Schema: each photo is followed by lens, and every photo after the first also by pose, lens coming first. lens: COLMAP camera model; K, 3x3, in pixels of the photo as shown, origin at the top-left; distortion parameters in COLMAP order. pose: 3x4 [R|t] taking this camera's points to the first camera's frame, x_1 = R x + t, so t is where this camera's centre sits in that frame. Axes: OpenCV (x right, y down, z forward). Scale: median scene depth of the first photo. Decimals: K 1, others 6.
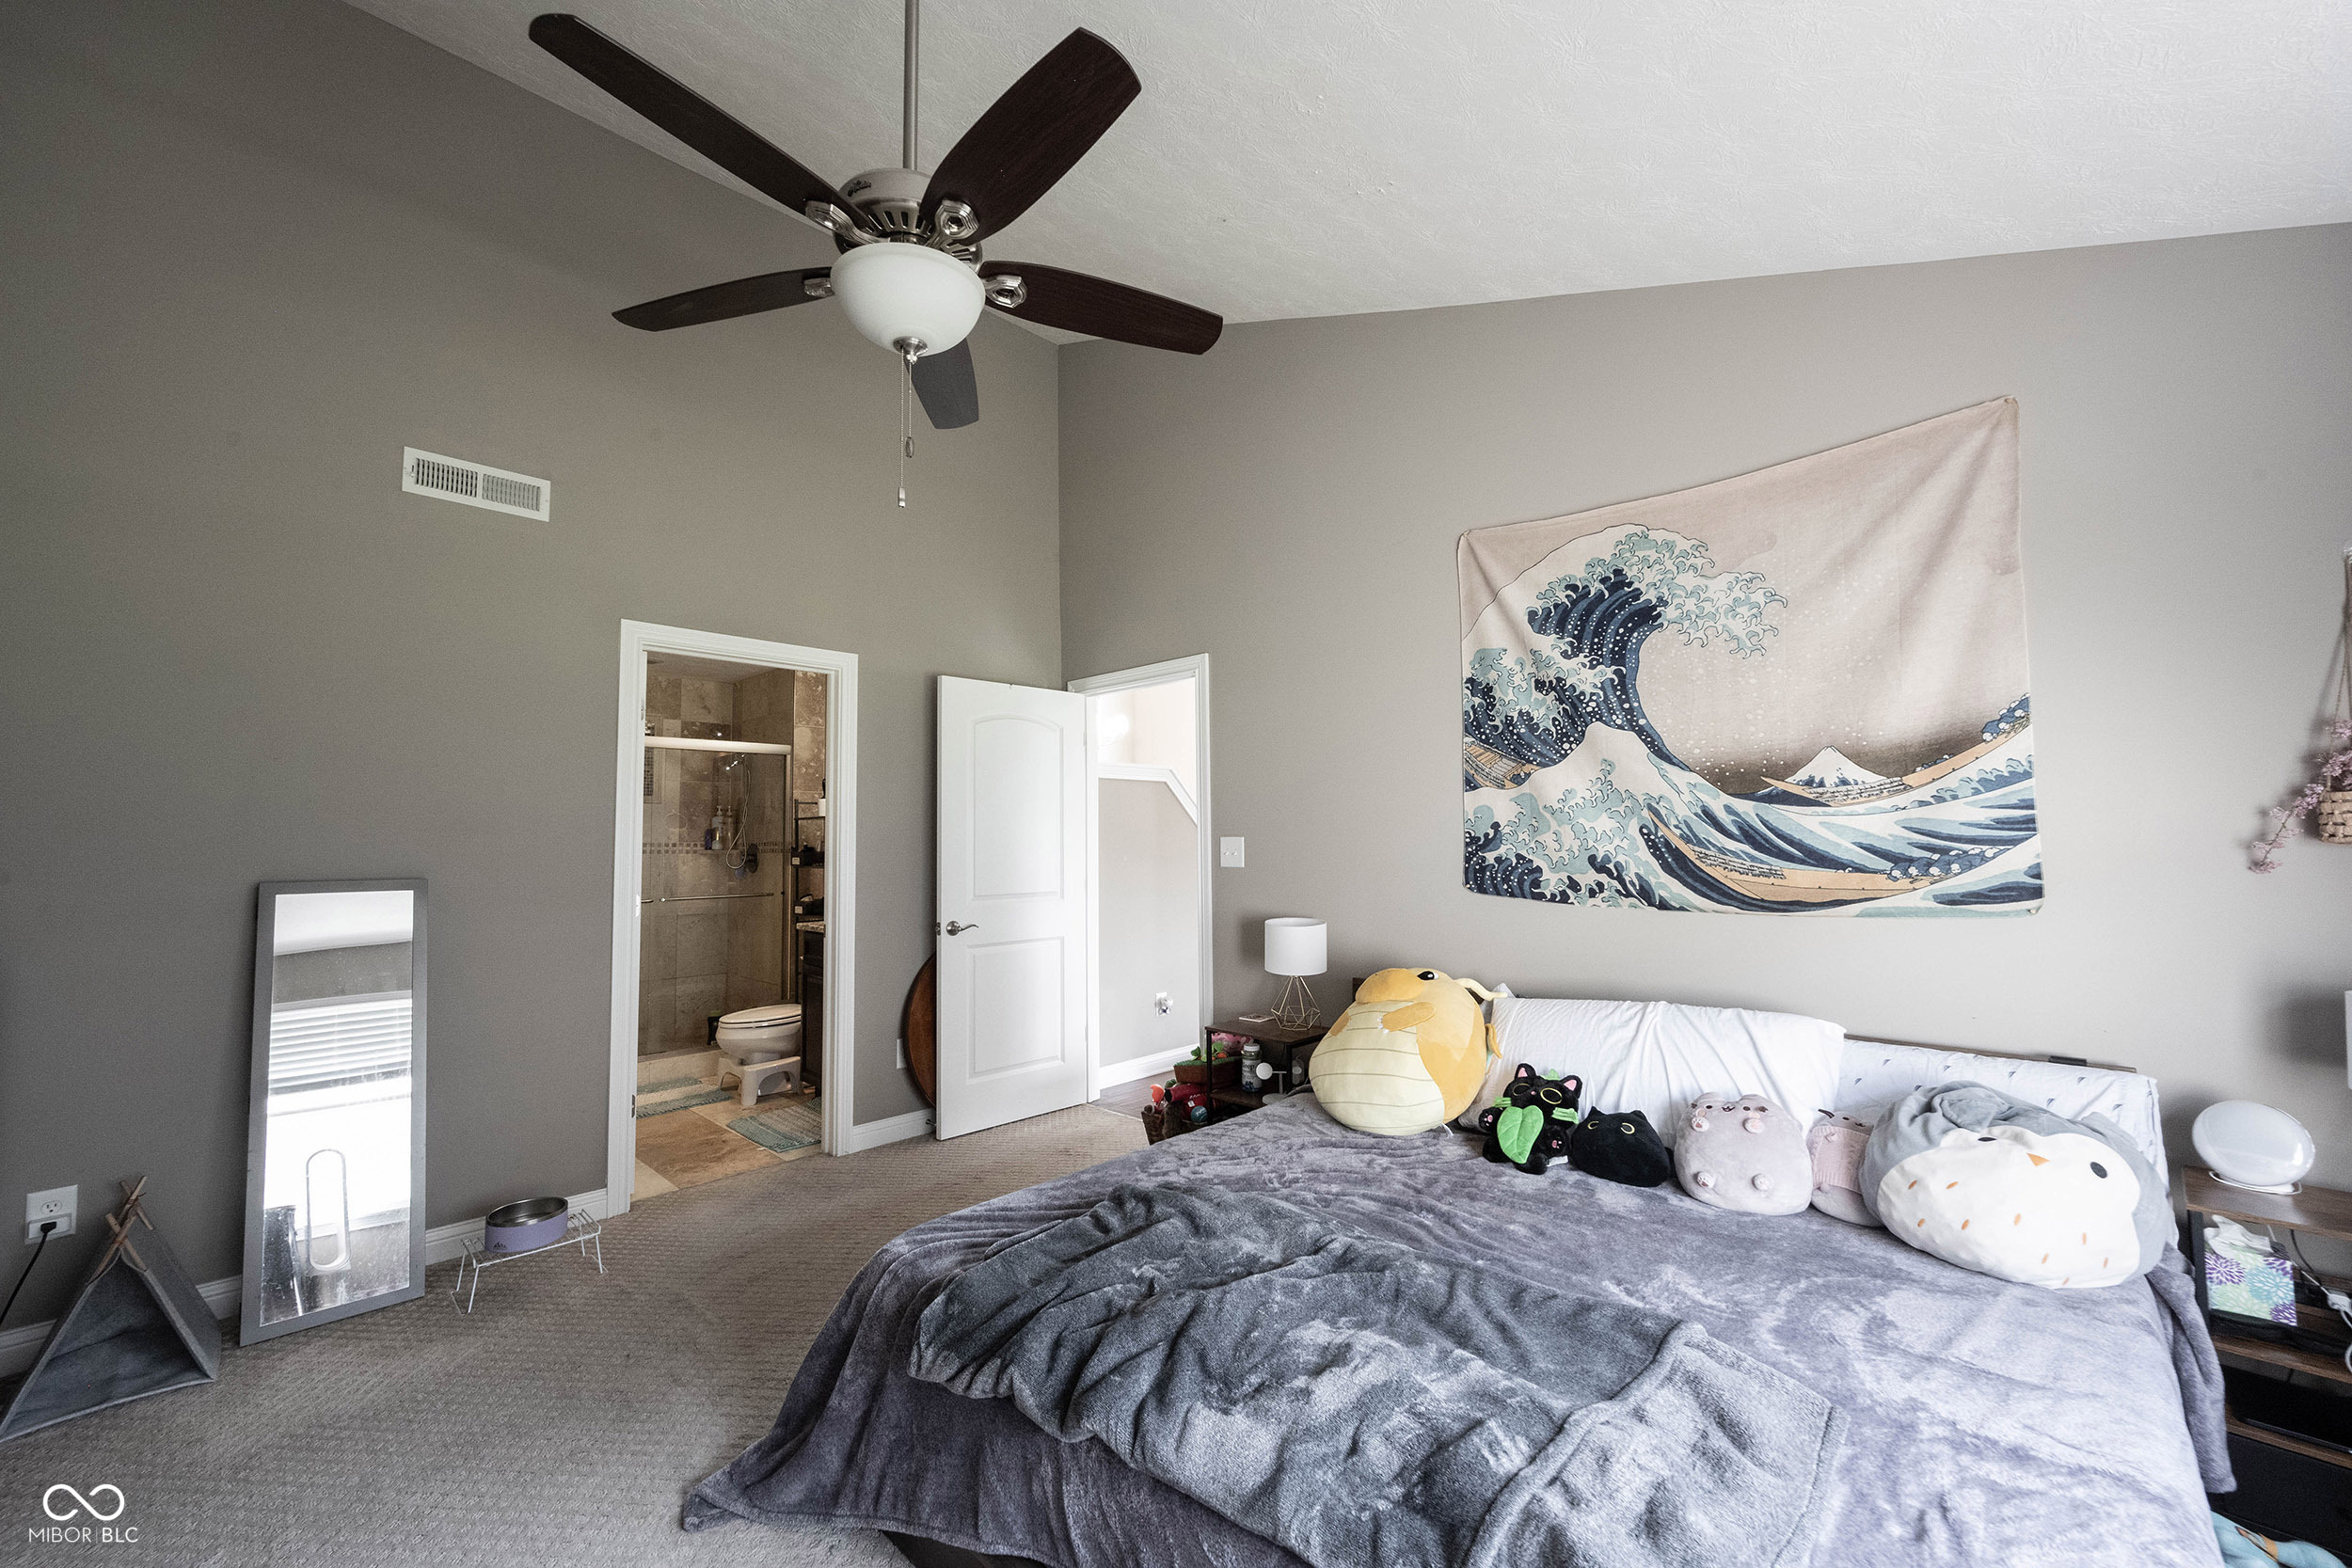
lens RADIAL K [[944.3, 0, 1163.4], [0, 944.3, 786.6], [0, 0, 1]] dist [-0.008396, 0.000338]
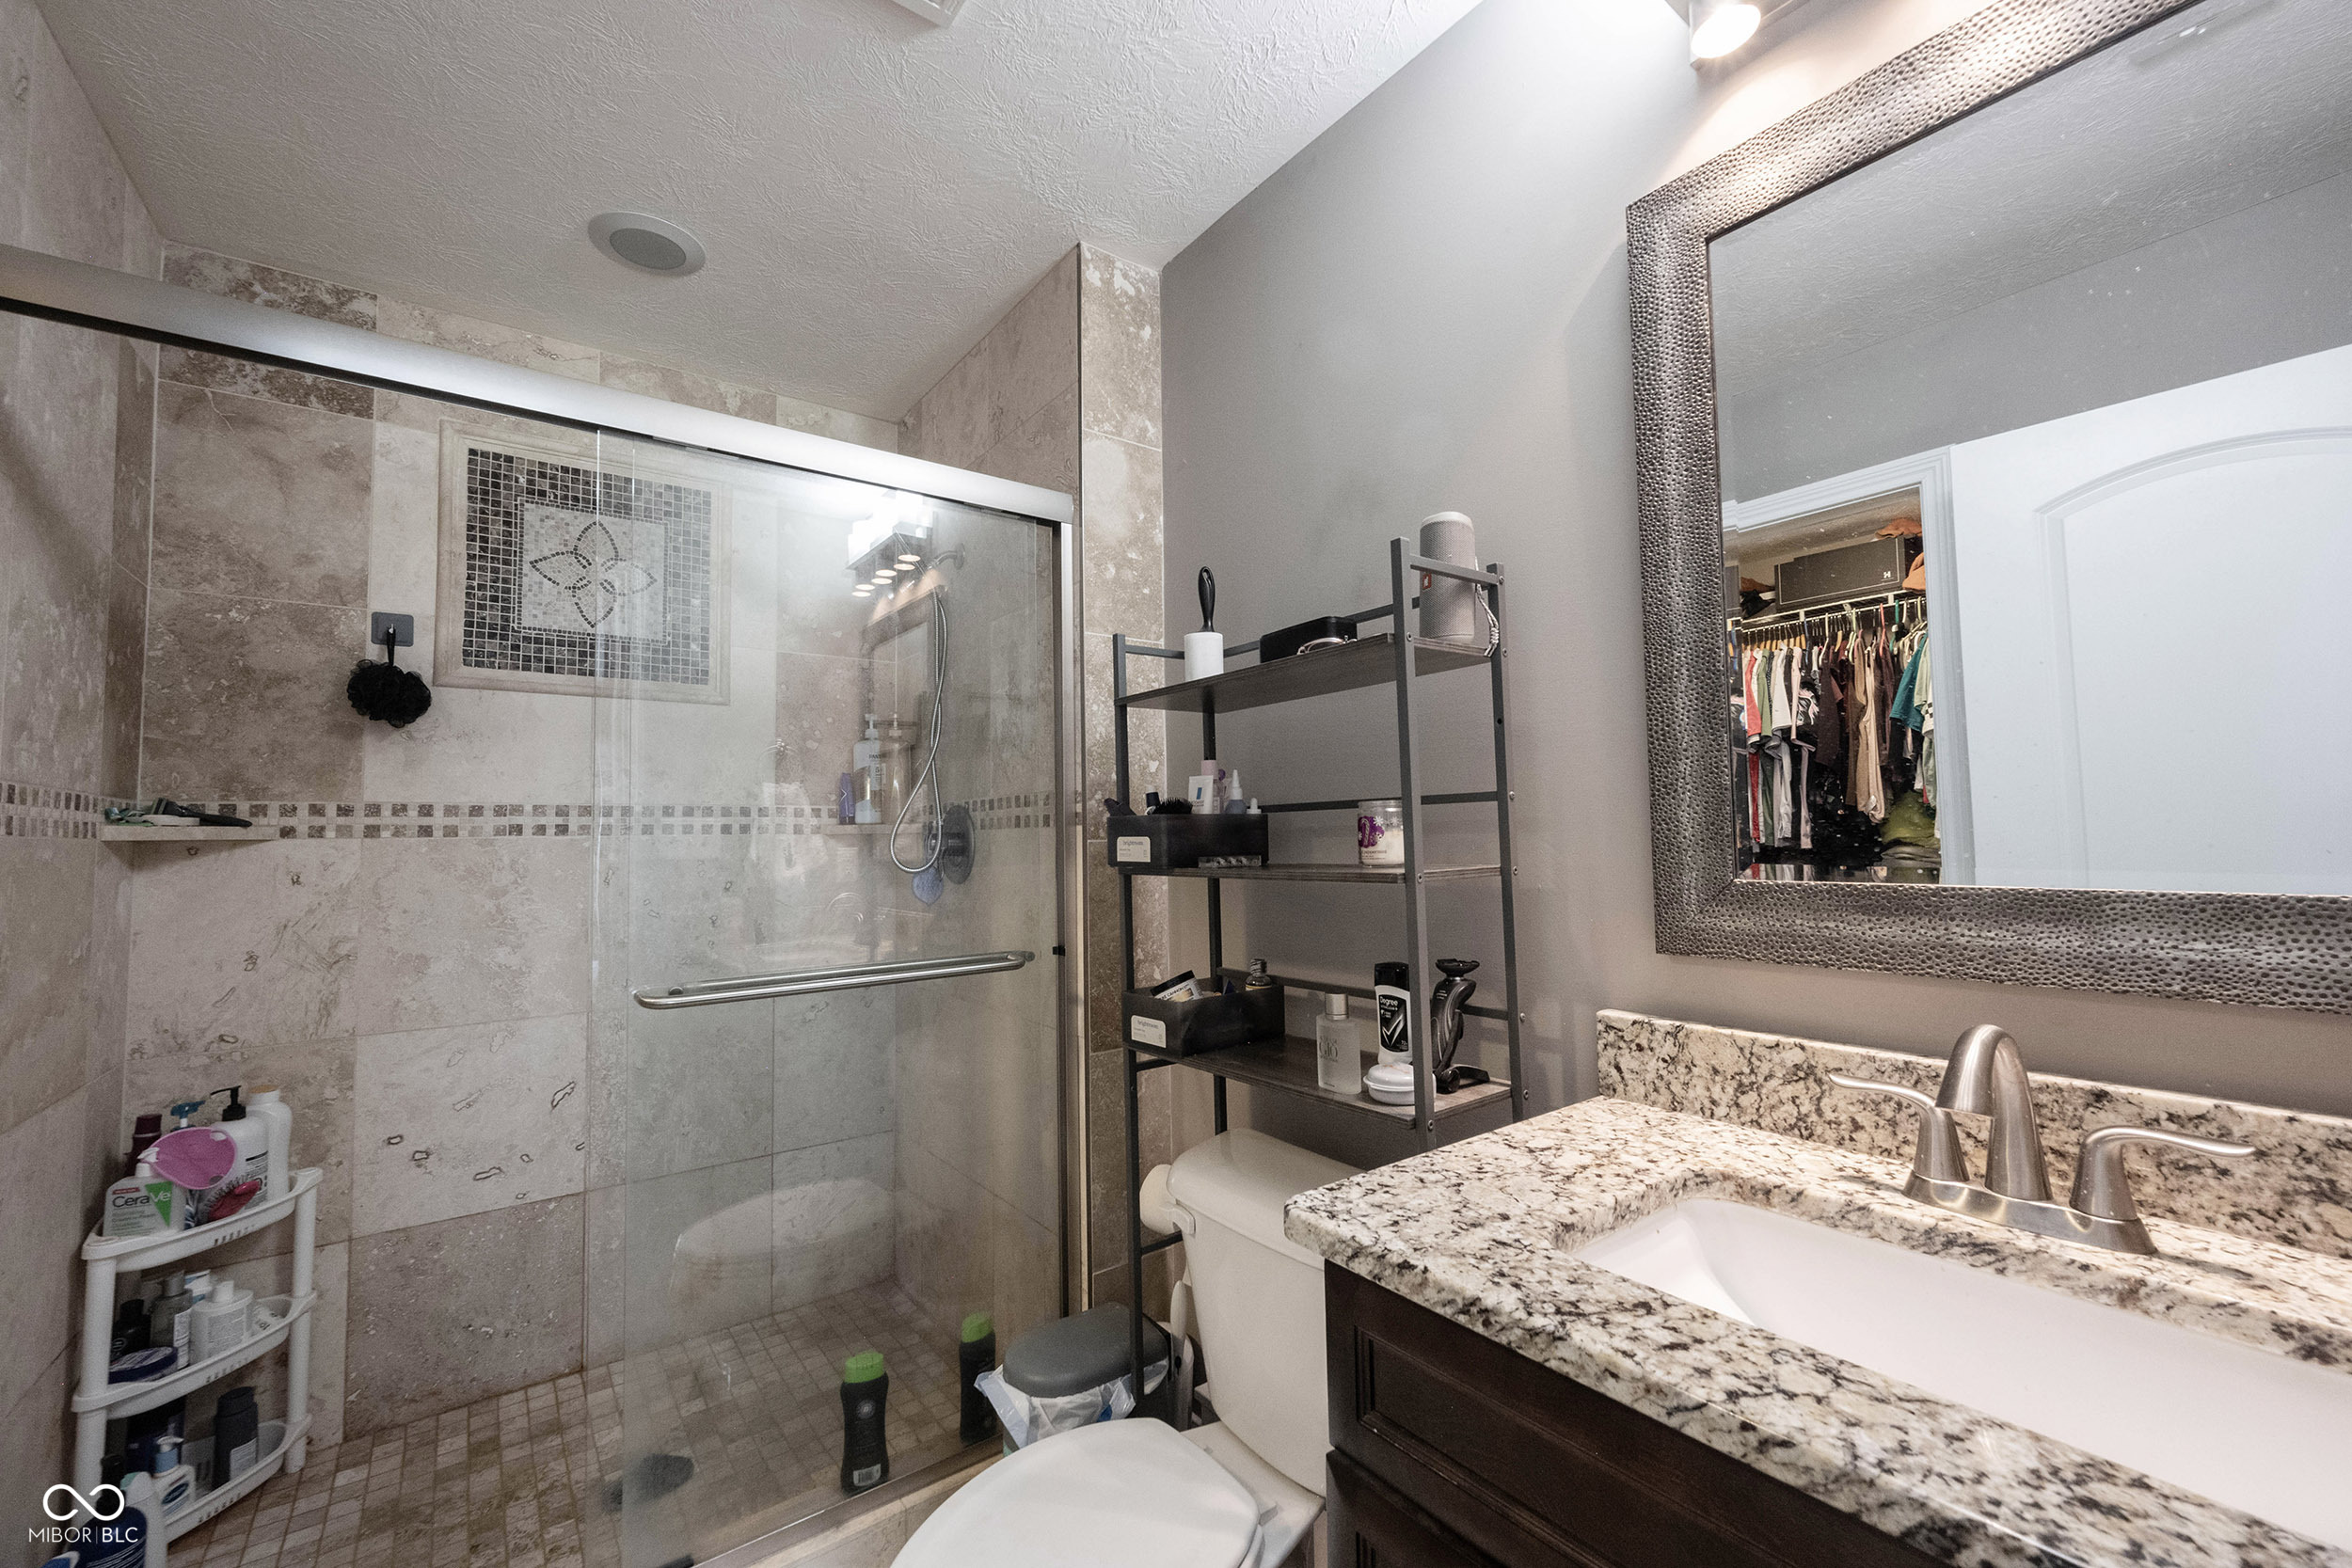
lens RADIAL K [[944.3, 0, 1163.4], [0, 944.3, 786.6], [0, 0, 1]] dist [-0.008396, 0.000338]
pose [[0.989069, -0.012322, -0.146940, -0.295398], [0.013594, 0.999878, 0.007652, 0.050911], [0.146827, -0.009566, 0.989116, 0.633759]]
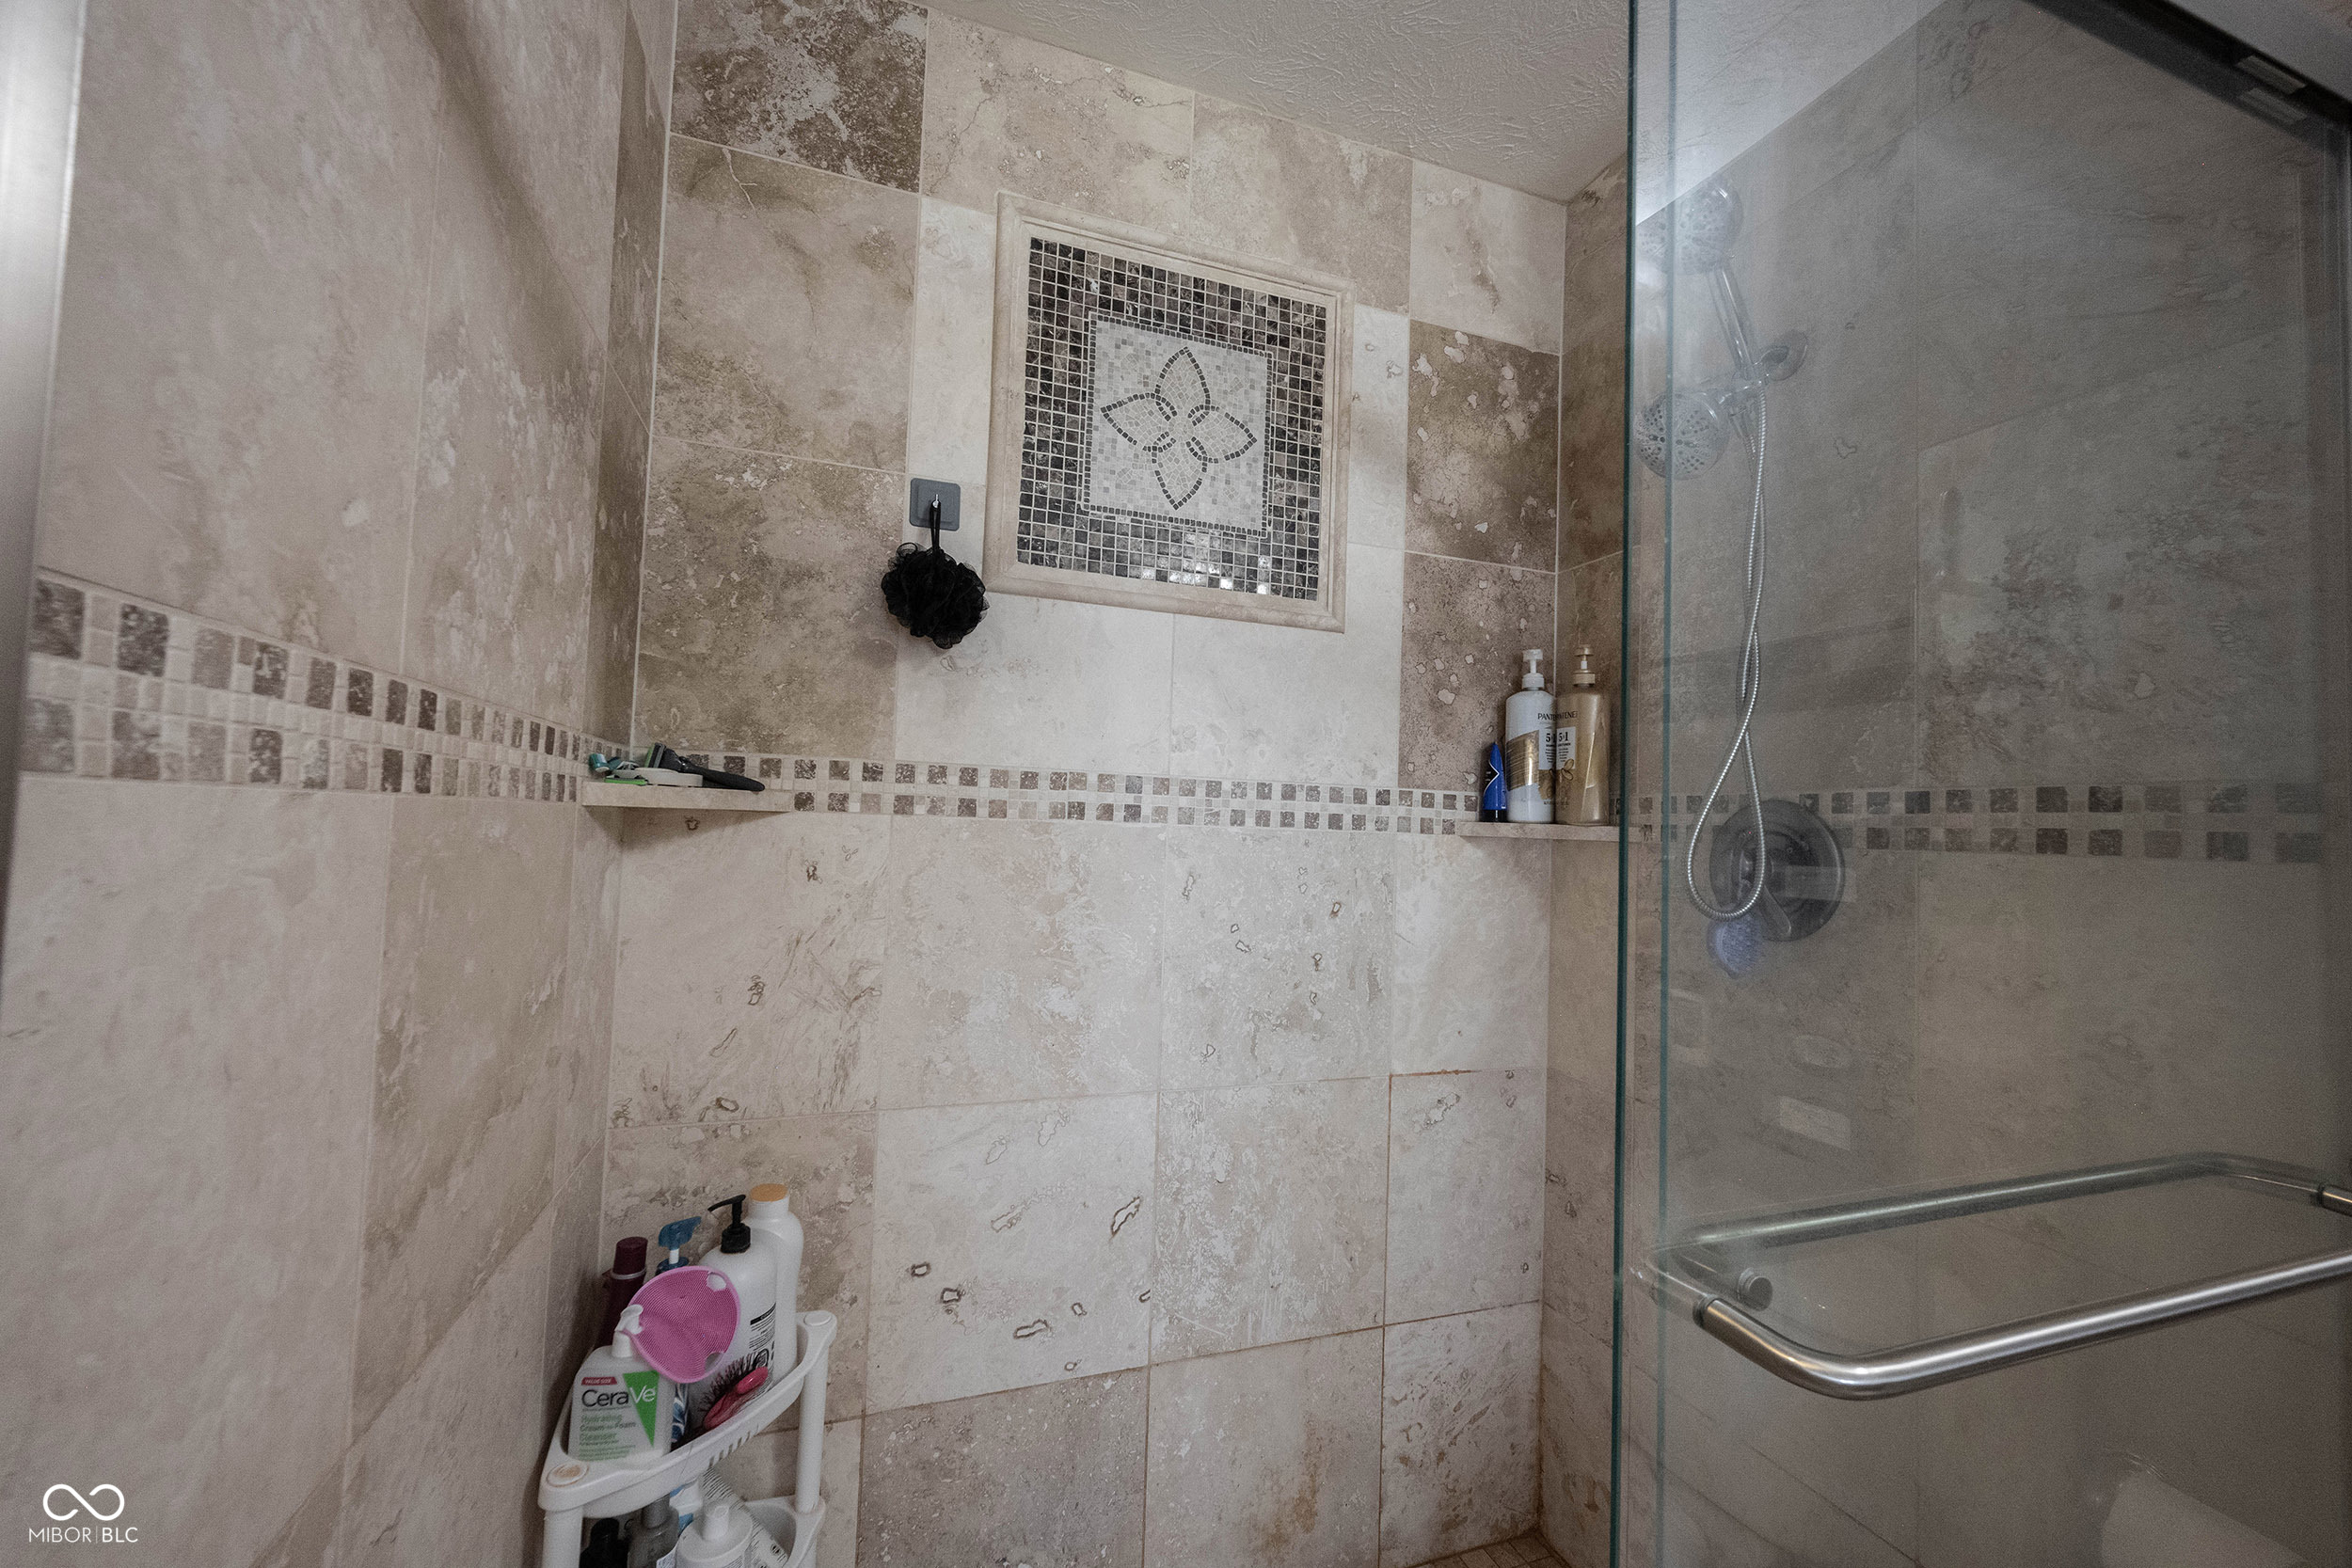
lens RADIAL K [[944.3, 0, 1163.4], [0, 944.3, 786.6], [0, 0, 1]] dist [-0.008396, 0.000338]
pose [[0.892762, 0.025011, -0.449834, -0.456195], [-0.018338, 0.999648, 0.019188, 0.055479], [0.450155, -0.008881, 0.892906, 0.742611]]
